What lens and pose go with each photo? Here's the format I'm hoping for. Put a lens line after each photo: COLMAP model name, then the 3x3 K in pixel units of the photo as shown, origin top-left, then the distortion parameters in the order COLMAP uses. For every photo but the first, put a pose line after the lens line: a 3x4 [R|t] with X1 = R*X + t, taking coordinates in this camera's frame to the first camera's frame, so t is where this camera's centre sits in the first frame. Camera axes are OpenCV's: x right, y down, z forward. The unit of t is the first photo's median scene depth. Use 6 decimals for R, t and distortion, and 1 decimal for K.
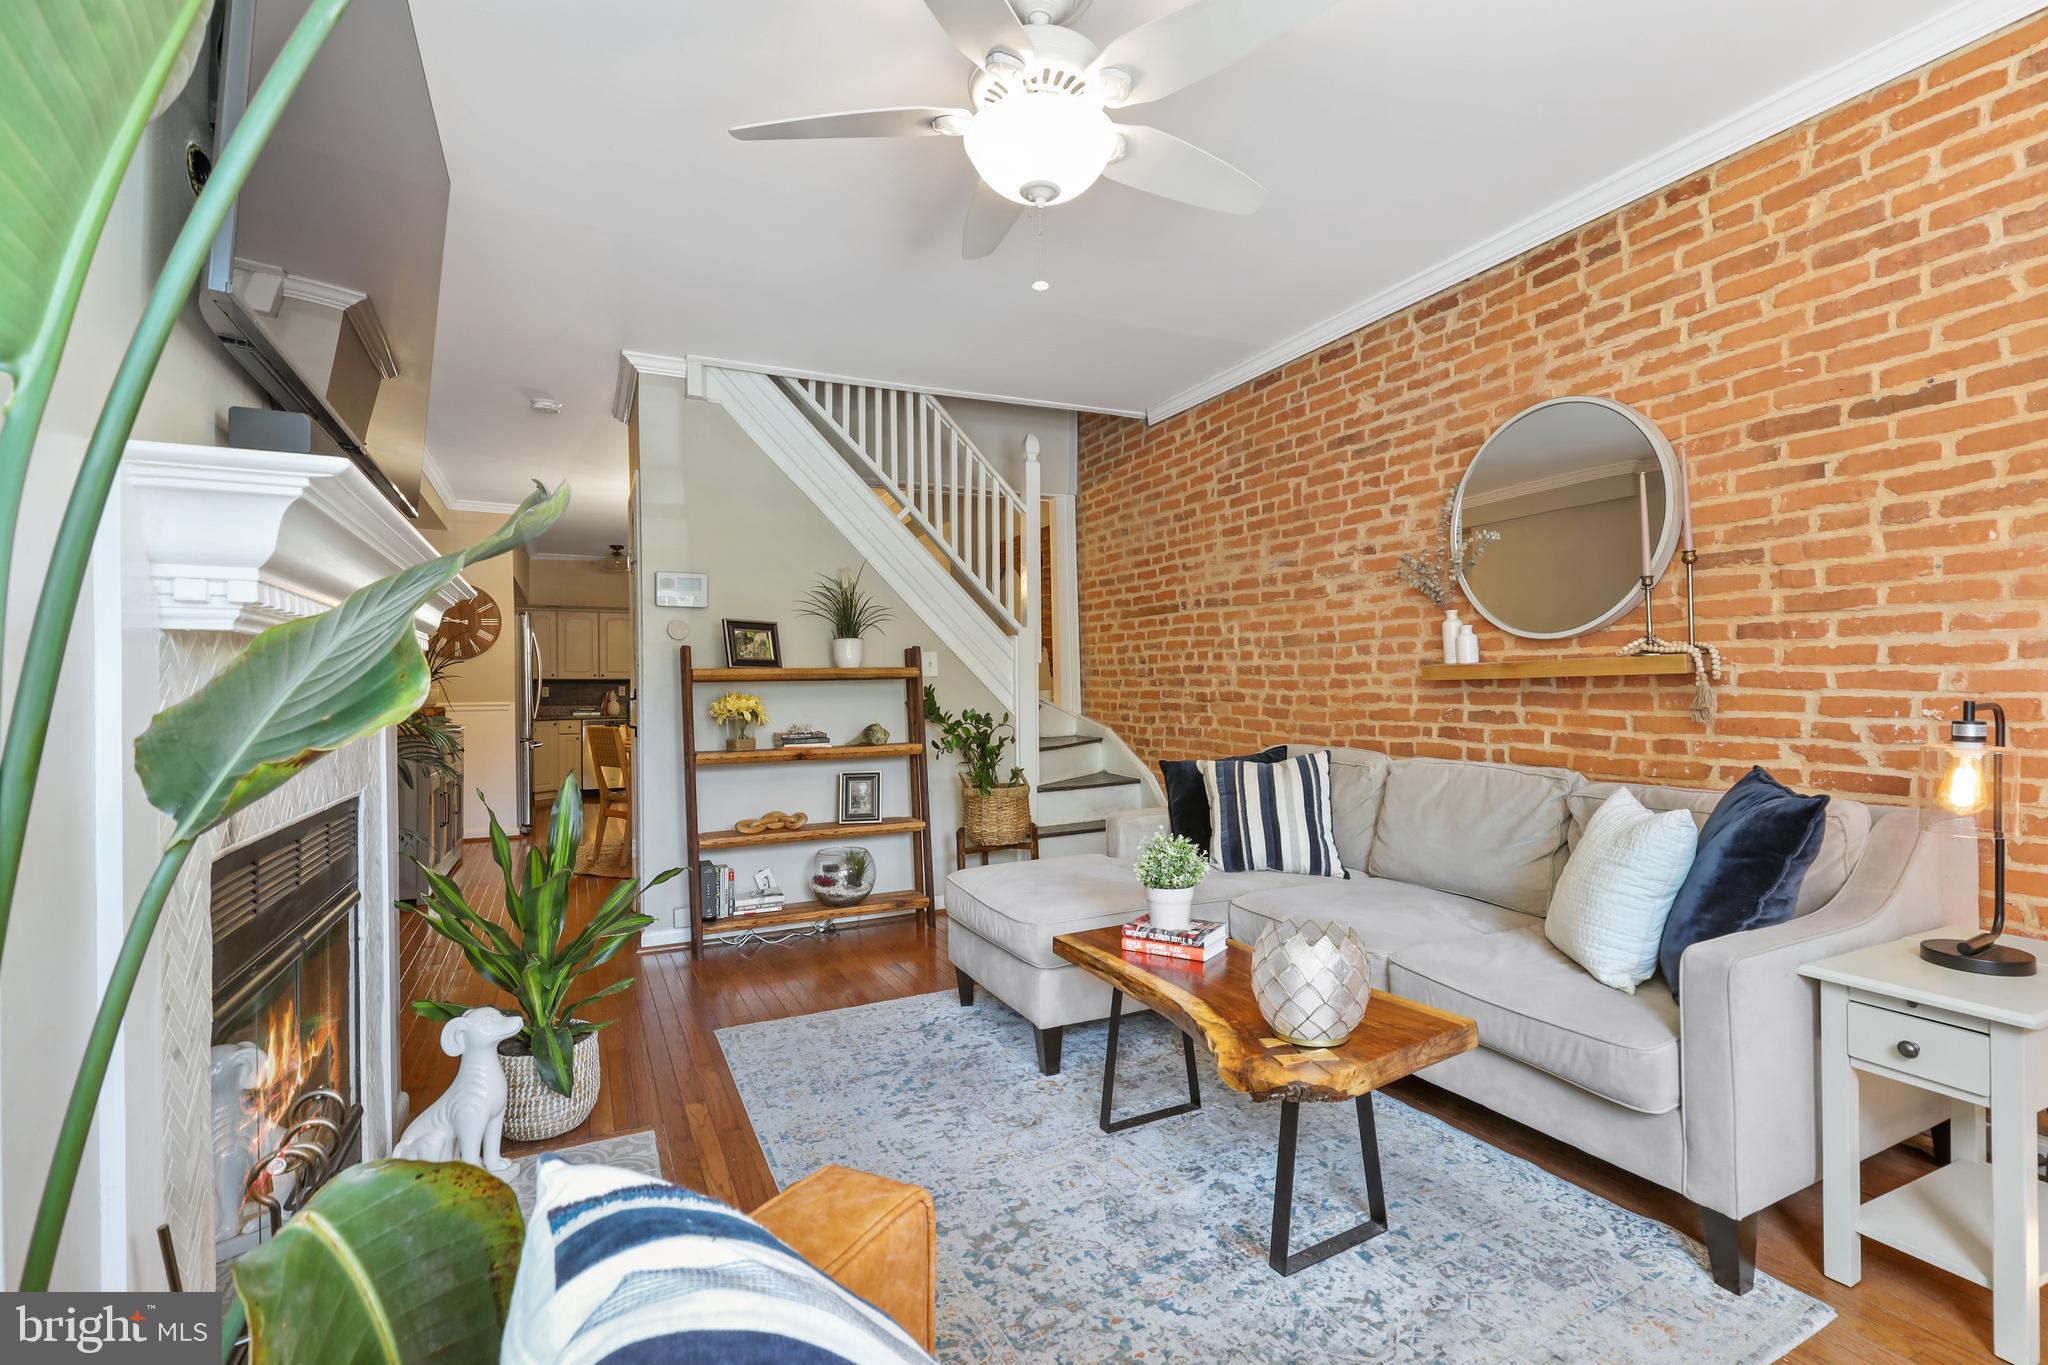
lens RADIAL K [[946.7, 0, 1037.5], [0, 946.7, 689.4], [0, 0, 1]] dist [0.001826, -0.000214]
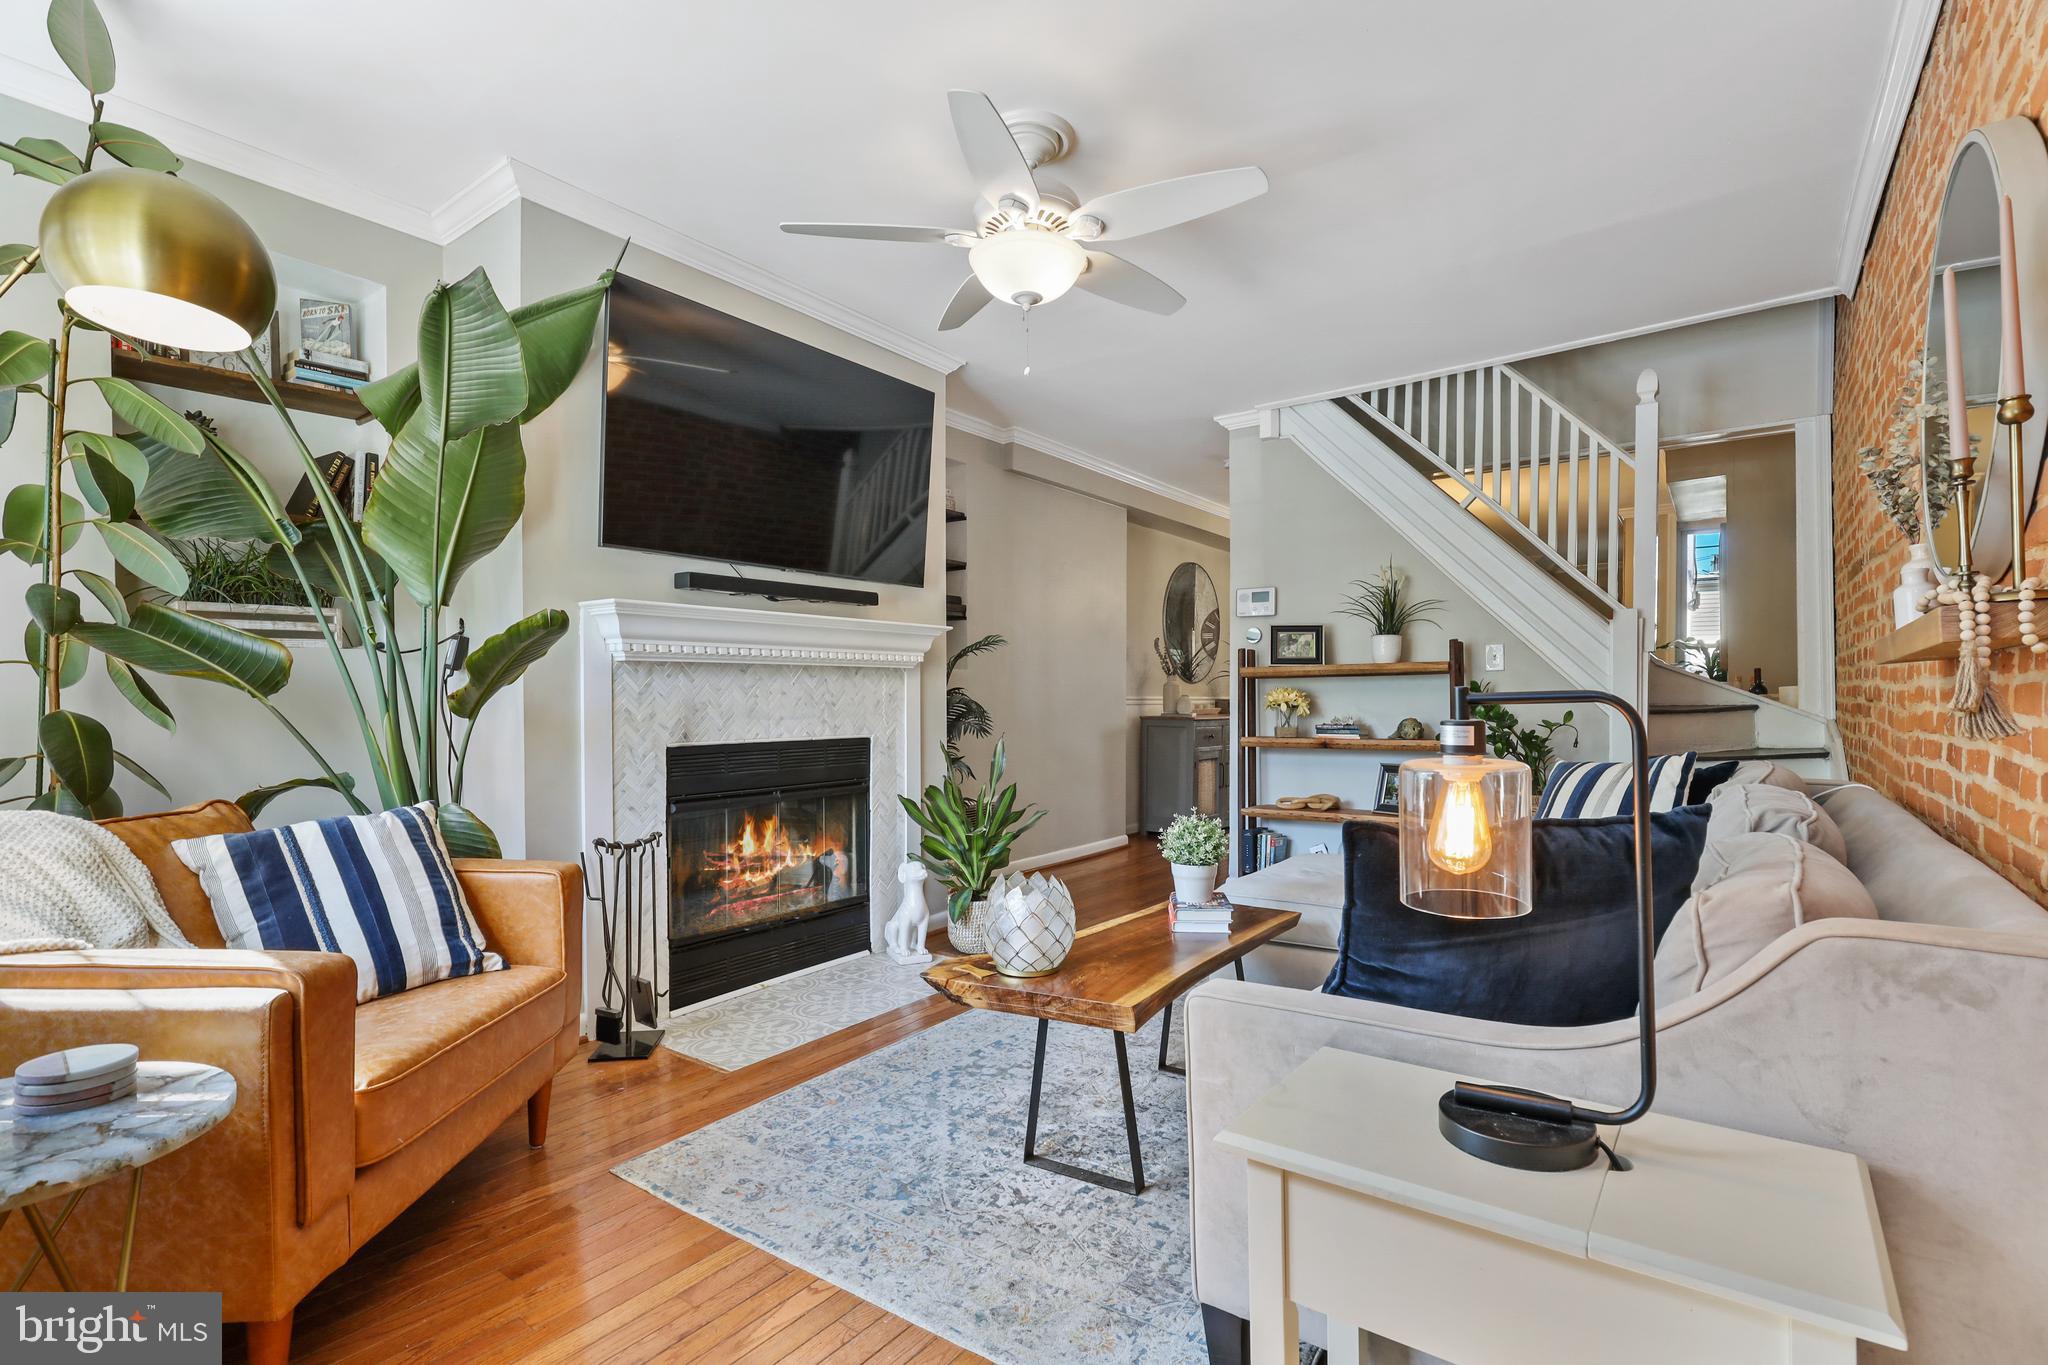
lens RADIAL K [[946.7, 0, 1042.6], [0, 946.7, 694.4], [0, 0, 1]] dist [0.001826, -0.000214]
pose [[0.461586, 0.004198, -0.887086, 0.542093], [0.006095, 0.999950, 0.007904, 0.001178], [0.887075, -0.009055, 0.461537, 0.183620]]
